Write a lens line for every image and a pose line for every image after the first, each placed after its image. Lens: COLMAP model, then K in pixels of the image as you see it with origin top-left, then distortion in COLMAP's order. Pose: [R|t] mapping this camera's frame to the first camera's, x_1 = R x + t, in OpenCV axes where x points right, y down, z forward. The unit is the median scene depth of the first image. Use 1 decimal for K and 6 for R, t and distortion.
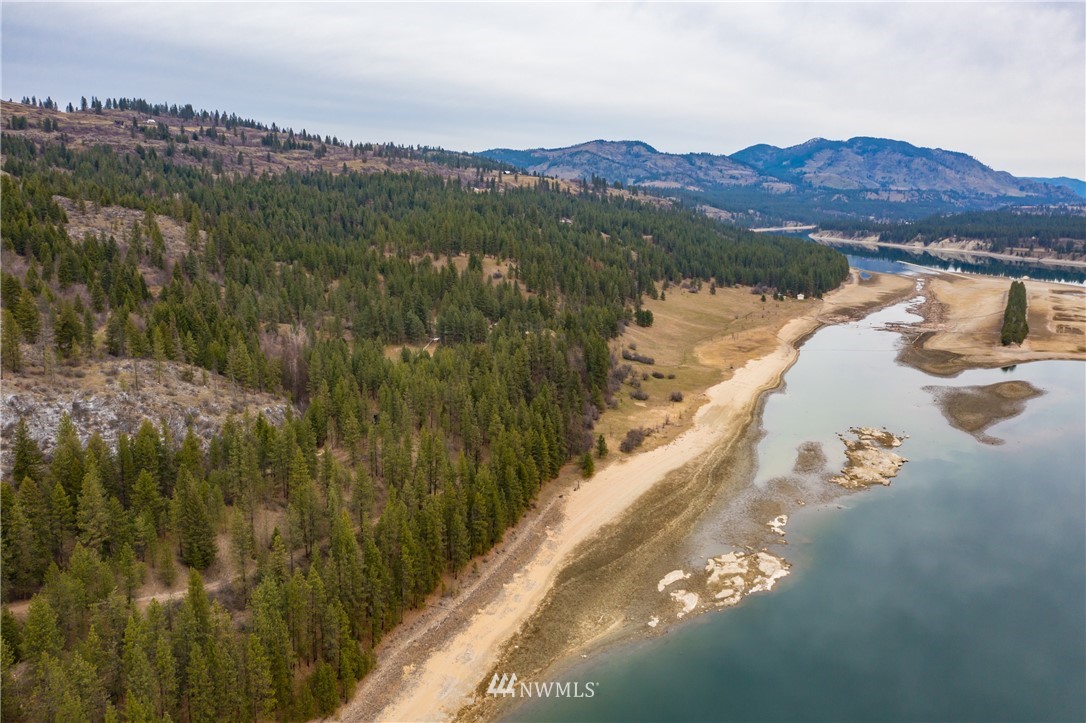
lens RADIAL K [[855.1, 0, 541.9], [0, 855.1, 364.1], [0, 0, 1]] dist [-0.022790, 0.005446]
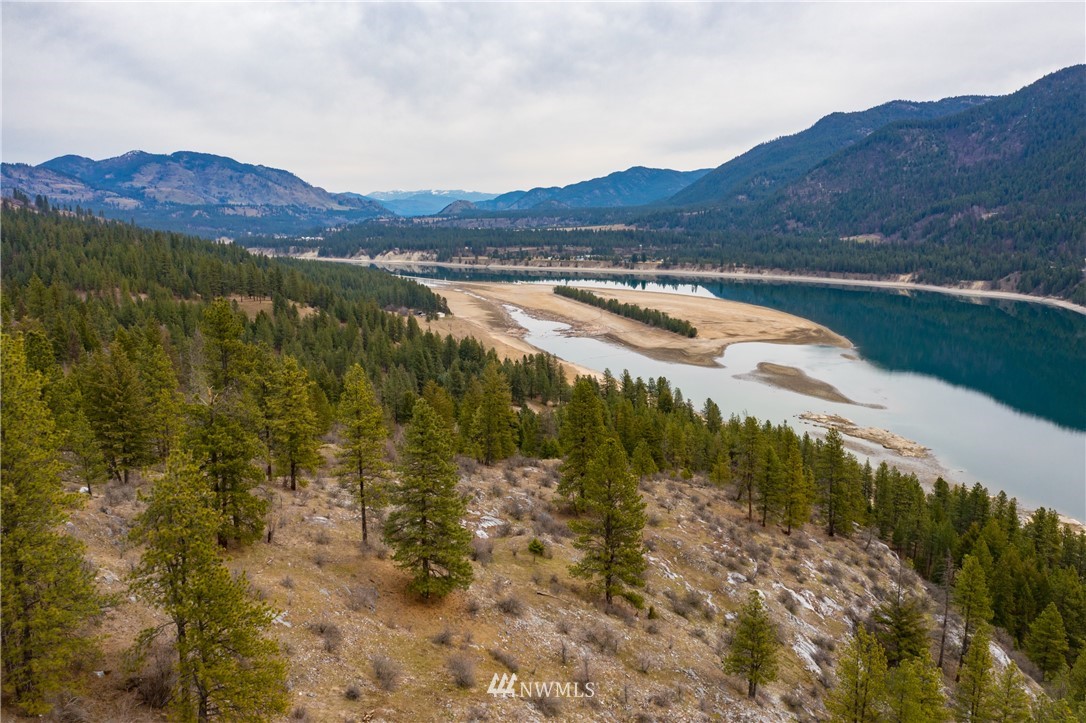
lens RADIAL K [[855.1, 0, 538.3], [0, 855.1, 366.6], [0, 0, 1]] dist [-0.022790, 0.005446]
pose [[0.713613, -0.129250, 0.688514, -0.188242], [0.138067, 0.989504, 0.042653, -0.024154], [-0.686800, 0.064623, 0.723968, 0.093481]]
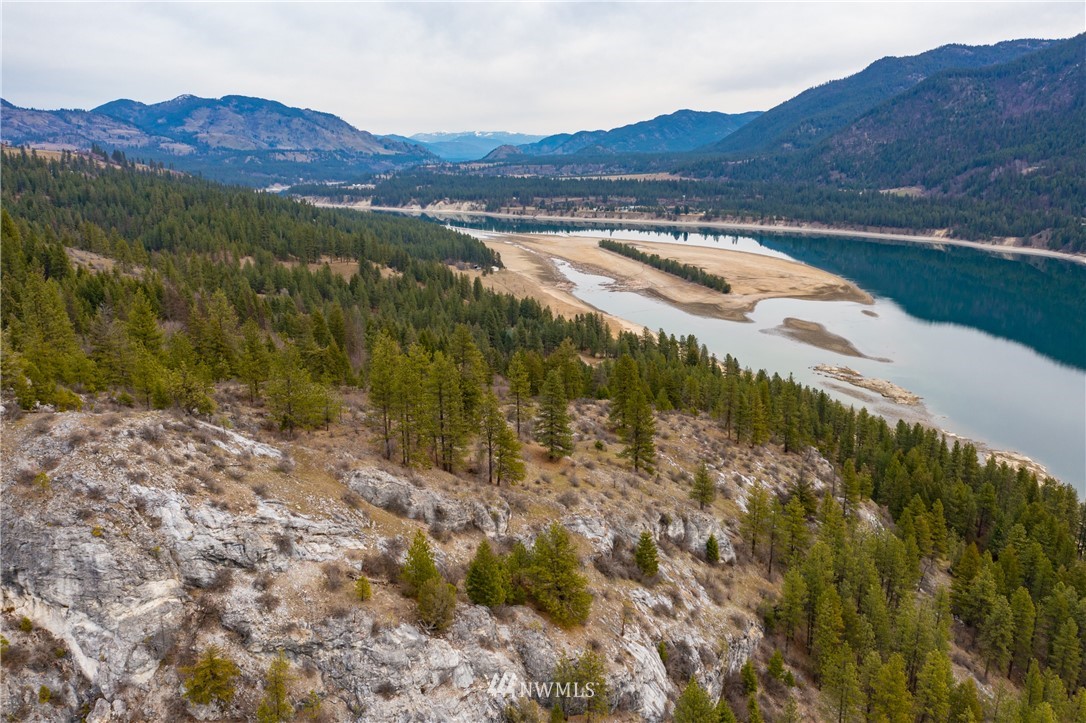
lens RADIAL K [[855.1, 0, 538.3], [0, 855.1, 367.9], [0, 0, 1]] dist [-0.022790, 0.005446]
pose [[0.747920, -0.165972, 0.642704, -0.224411], [0.130812, 0.986102, 0.102425, -0.031511], [-0.650772, 0.007468, 0.759237, 0.058305]]
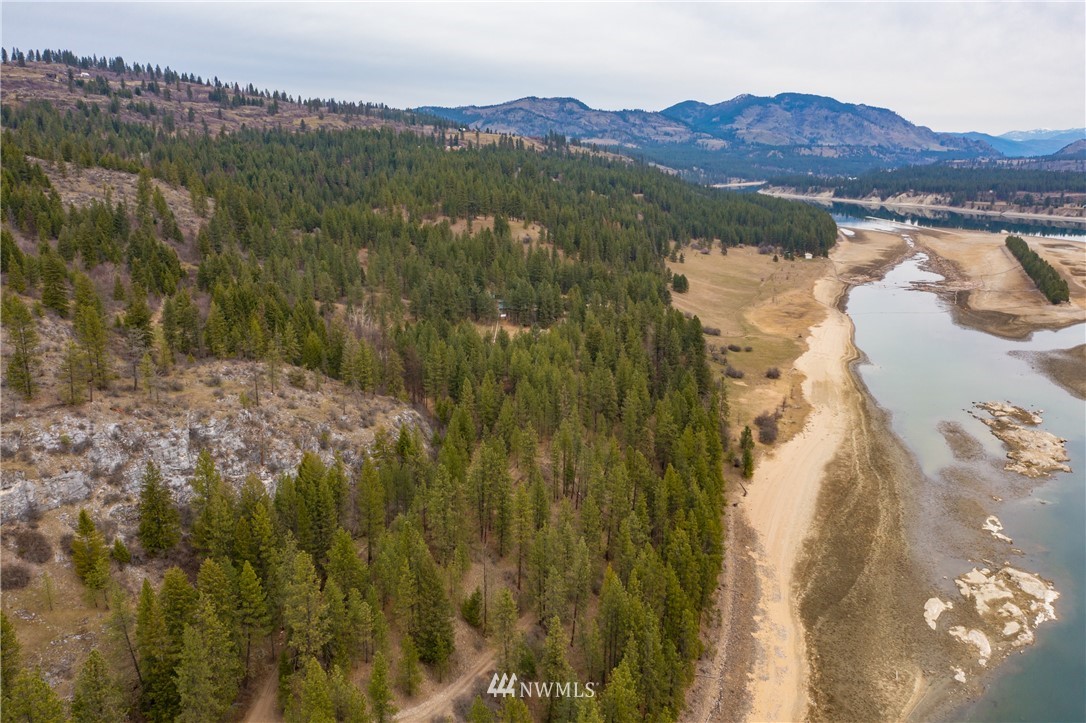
lens RADIAL K [[855.1, 0, 543.3], [0, 855.1, 357.6], [0, 0, 1]] dist [-0.022790, 0.005446]
pose [[0.995826, -0.029429, 0.086399, -0.045723], [0.026042, 0.998858, 0.040068, -0.005825], [-0.087479, -0.037651, 0.995455, 0.034602]]
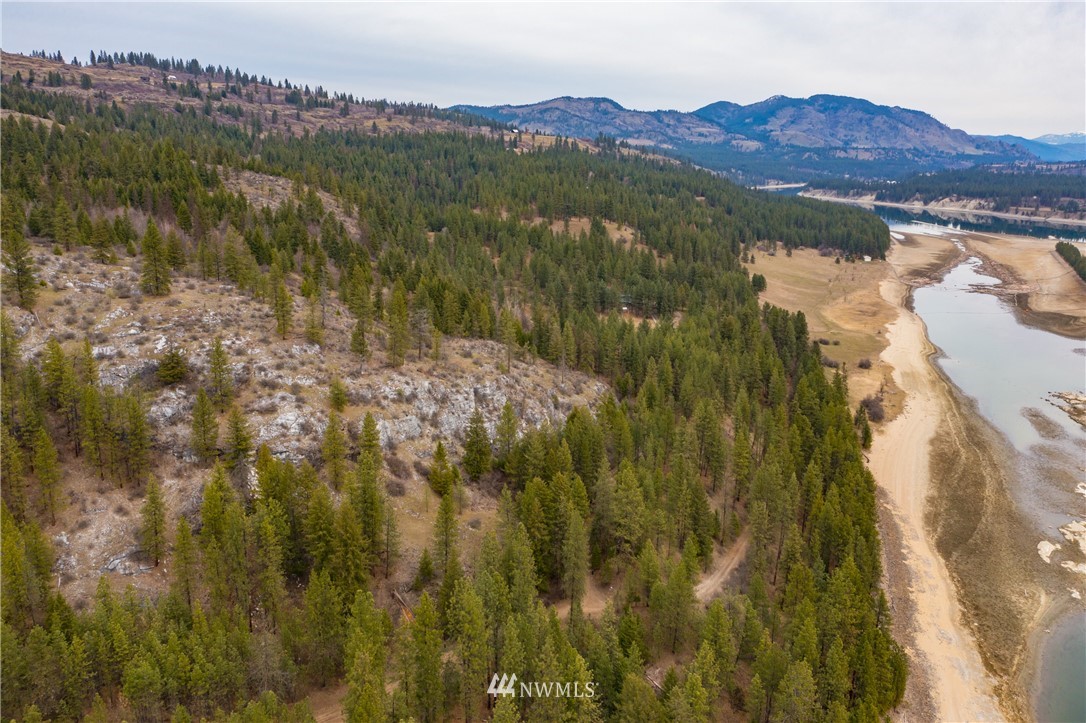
lens RADIAL K [[855.1, 0, 543.0], [0, 855.1, 360.1], [0, 0, 1]] dist [-0.022790, 0.005446]
pose [[0.998162, -0.013498, 0.059075, -0.079329], [0.010901, 0.998969, 0.044060, -0.004115], [-0.059609, -0.043335, 0.997281, 0.005609]]
